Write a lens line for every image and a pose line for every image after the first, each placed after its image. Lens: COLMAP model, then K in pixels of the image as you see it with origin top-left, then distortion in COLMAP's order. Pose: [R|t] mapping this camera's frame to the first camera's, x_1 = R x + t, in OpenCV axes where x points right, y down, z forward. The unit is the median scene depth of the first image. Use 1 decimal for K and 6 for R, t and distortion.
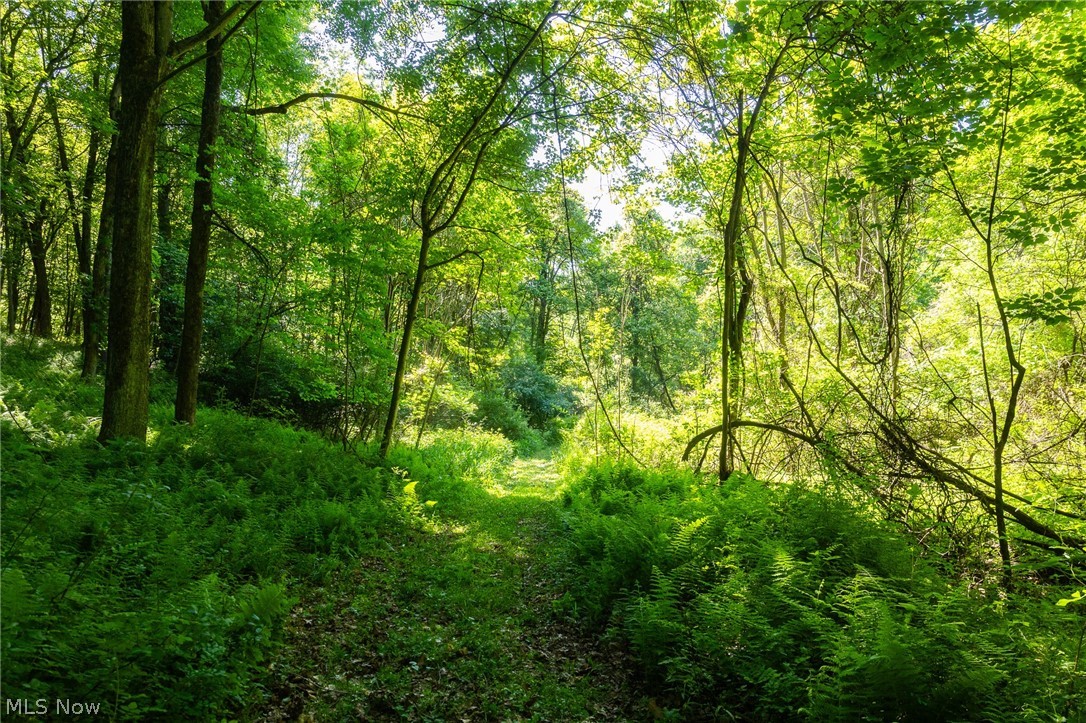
lens RADIAL K [[768.7, 0, 543.7], [0, 768.7, 360.2], [0, 0, 1]] dist [0.010697, -0.000886]
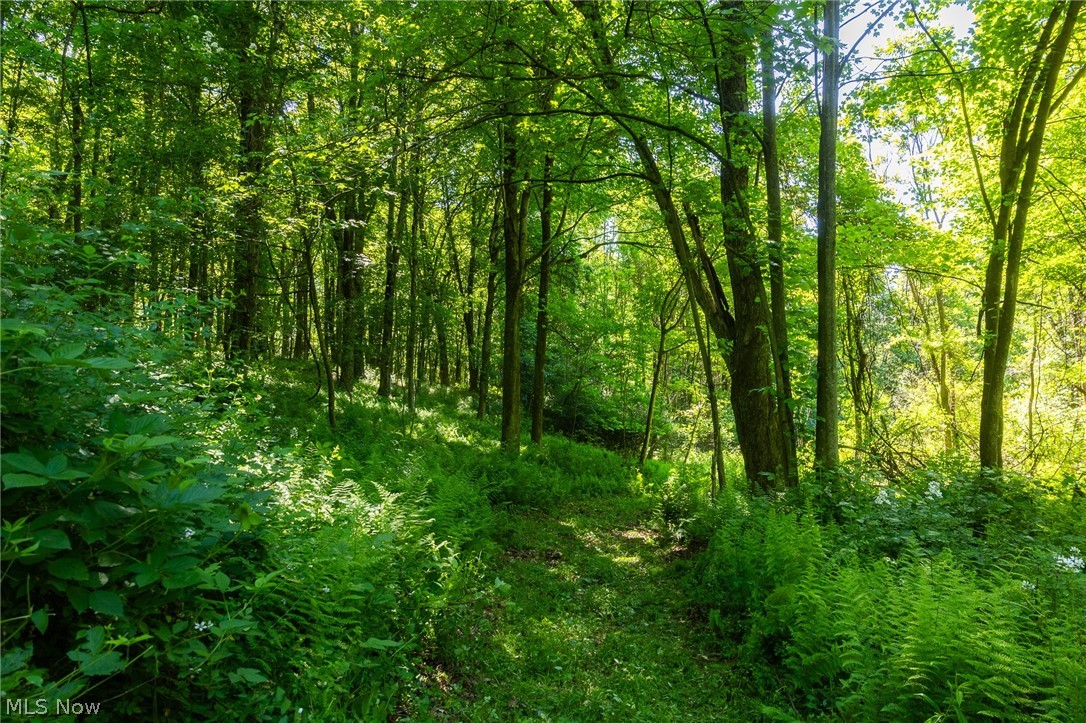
lens RADIAL K [[768.7, 0, 542.4], [0, 768.7, 361.4], [0, 0, 1]] dist [0.010697, -0.000886]
pose [[0.909431, -0.038058, -0.414109, 0.253890], [0.024237, 0.998962, -0.038580, -0.035233], [0.415147, 0.025050, 0.909409, -0.537987]]
